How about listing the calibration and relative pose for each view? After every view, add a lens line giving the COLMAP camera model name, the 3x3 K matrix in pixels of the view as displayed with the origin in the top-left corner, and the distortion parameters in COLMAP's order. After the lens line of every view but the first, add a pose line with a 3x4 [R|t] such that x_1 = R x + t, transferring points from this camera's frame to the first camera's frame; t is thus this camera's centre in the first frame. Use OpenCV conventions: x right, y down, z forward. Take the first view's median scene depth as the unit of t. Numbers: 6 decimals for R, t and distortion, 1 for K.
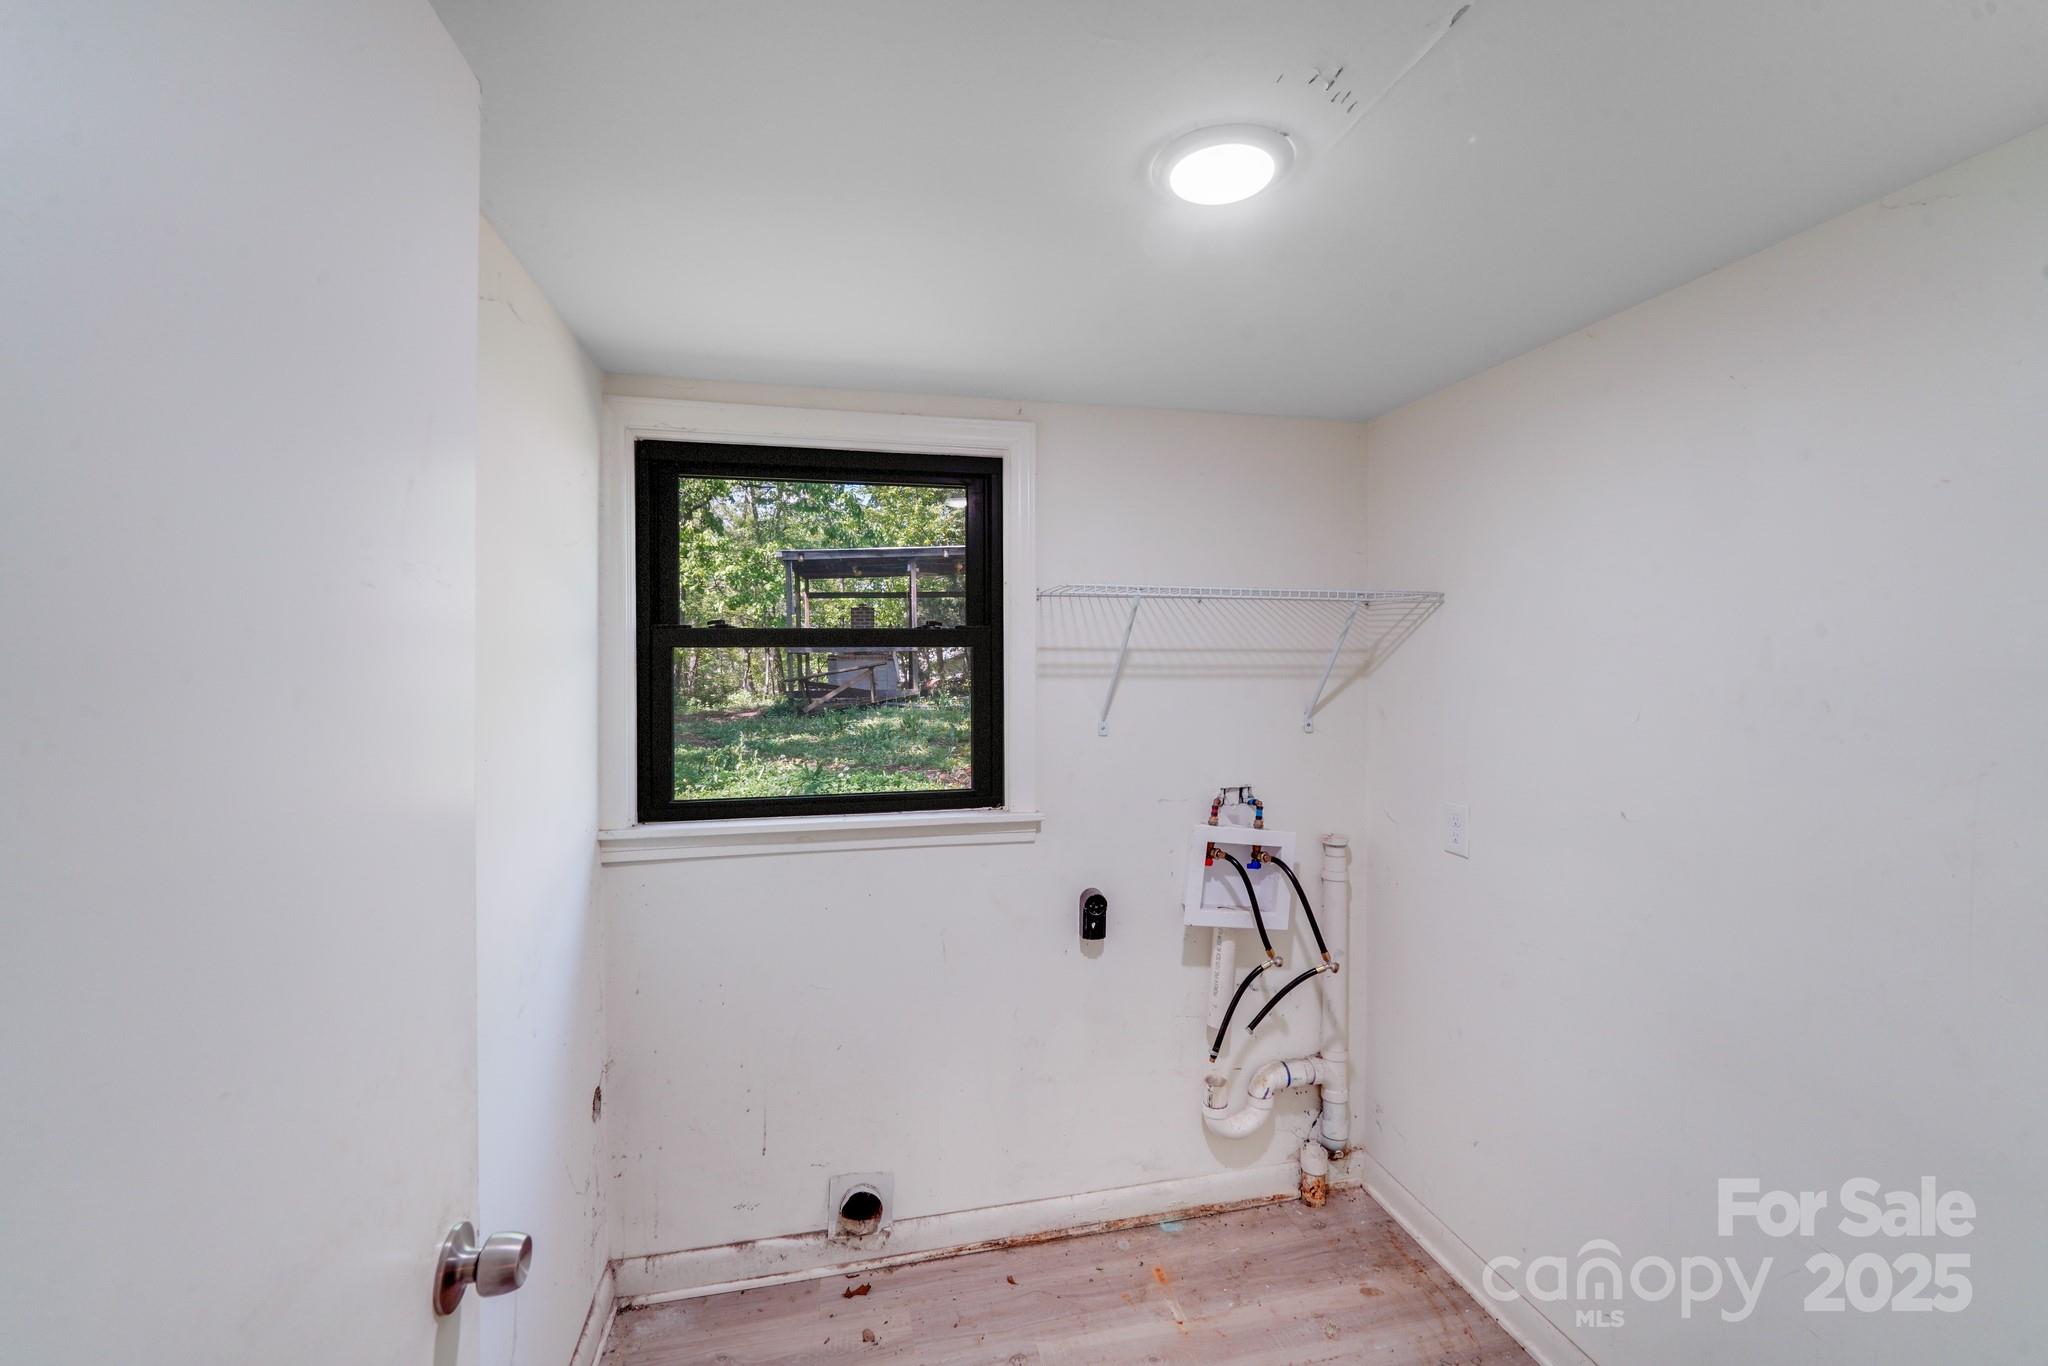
lens RADIAL K [[838.3, 0, 1011.9], [0, 838.3, 665.1], [0, 0, 1]] dist [-0.002412, -0.004261]
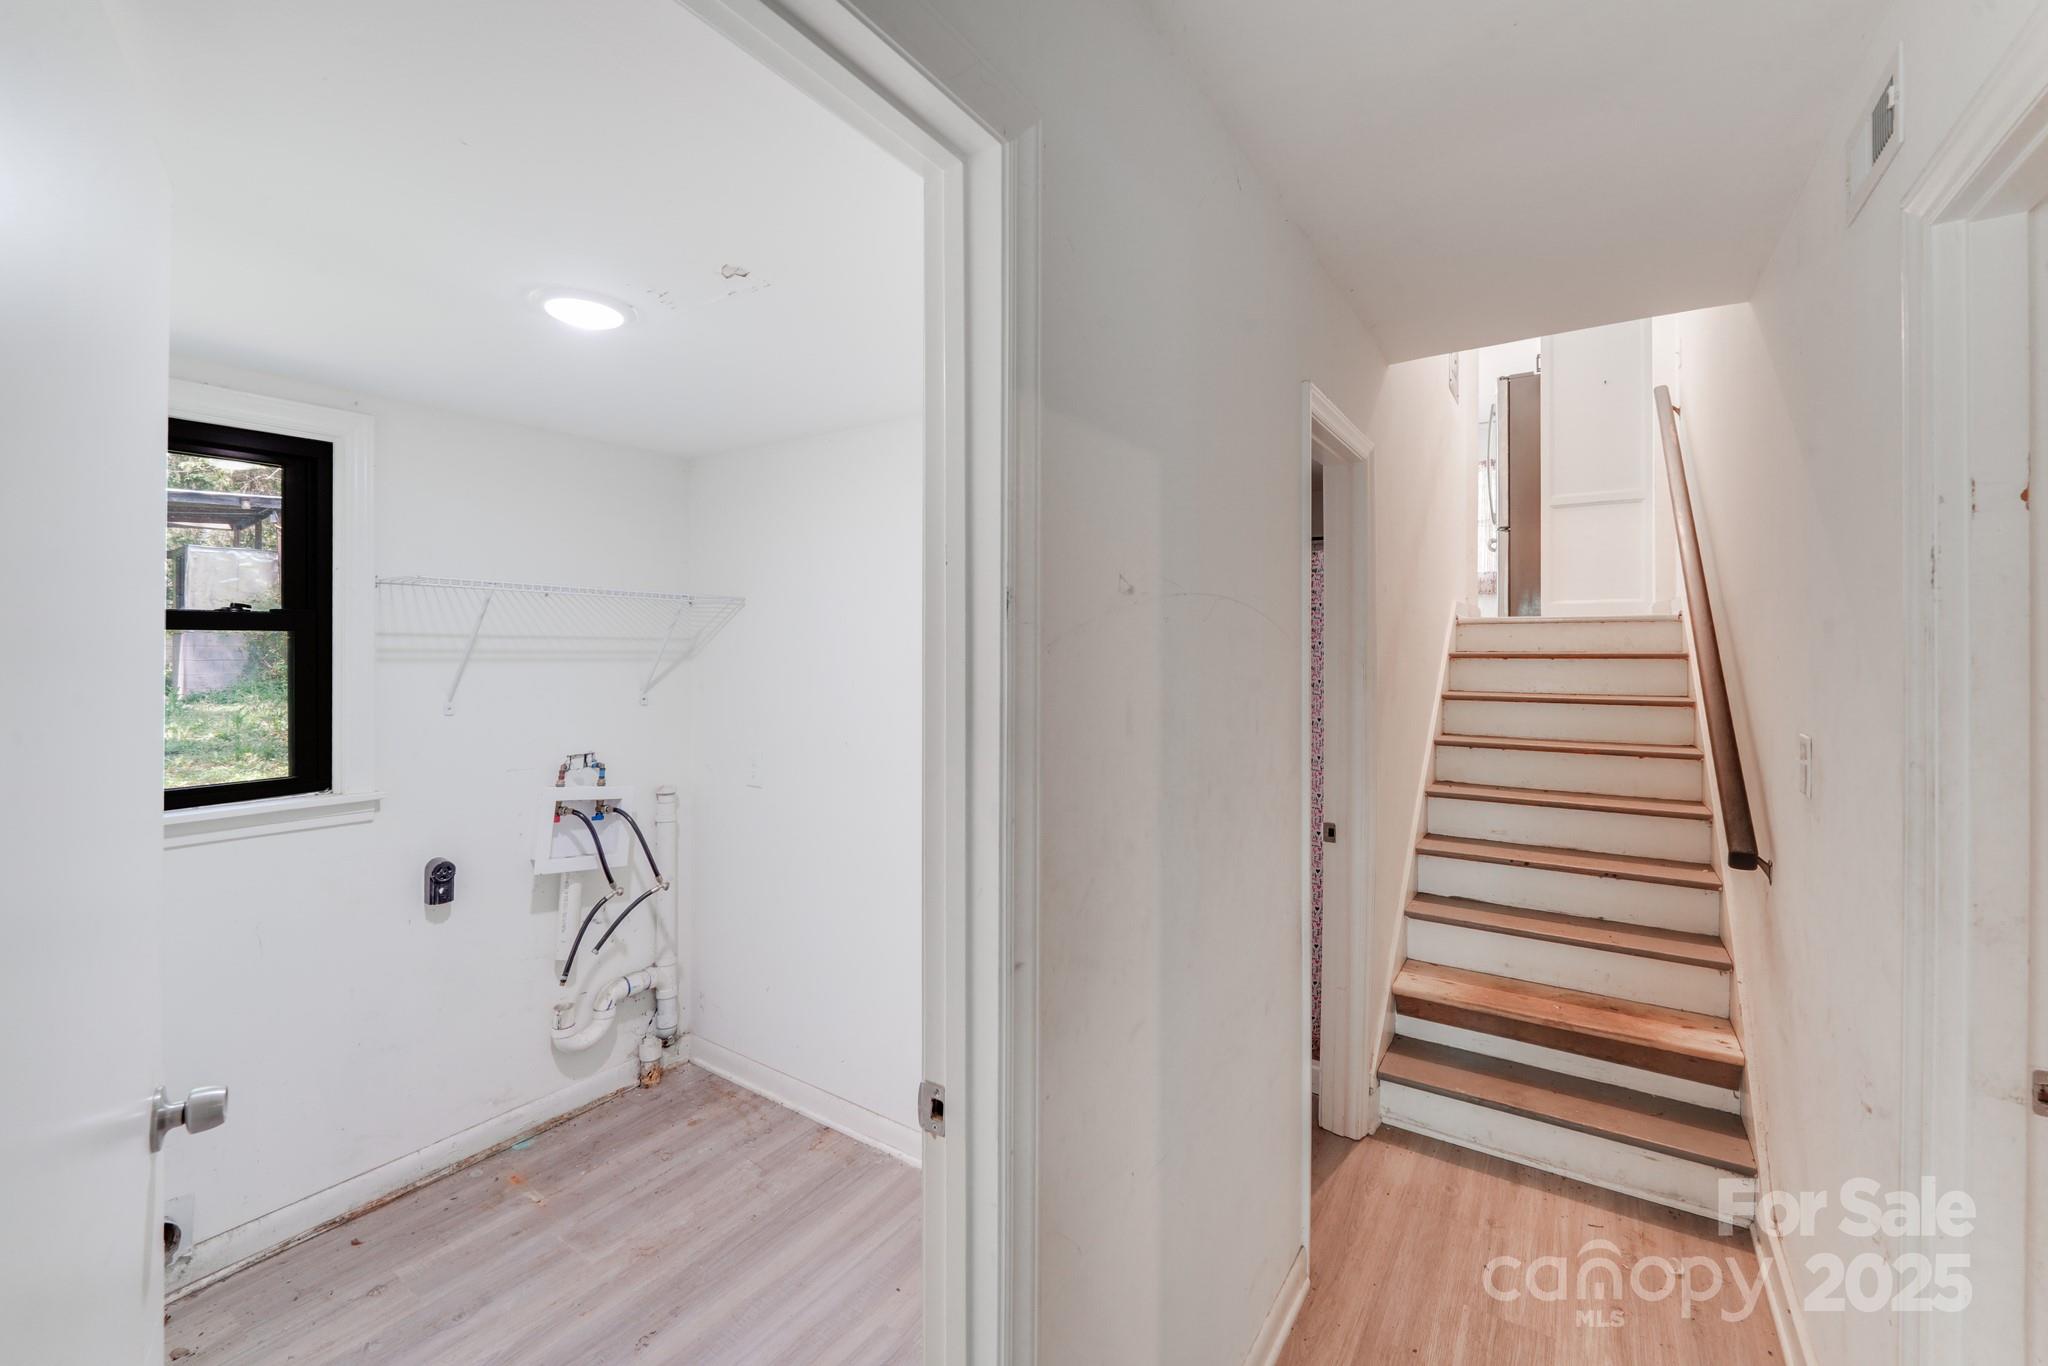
lens RADIAL K [[838.3, 0, 1011.9], [0, 838.3, 665.1], [0, 0, 1]] dist [-0.002412, -0.004261]
pose [[0.724895, -0.008605, 0.688805, -0.106784], [-0.000858, 0.999910, 0.013394, 0.004334], [-0.688858, -0.010301, 0.724823, -0.279615]]
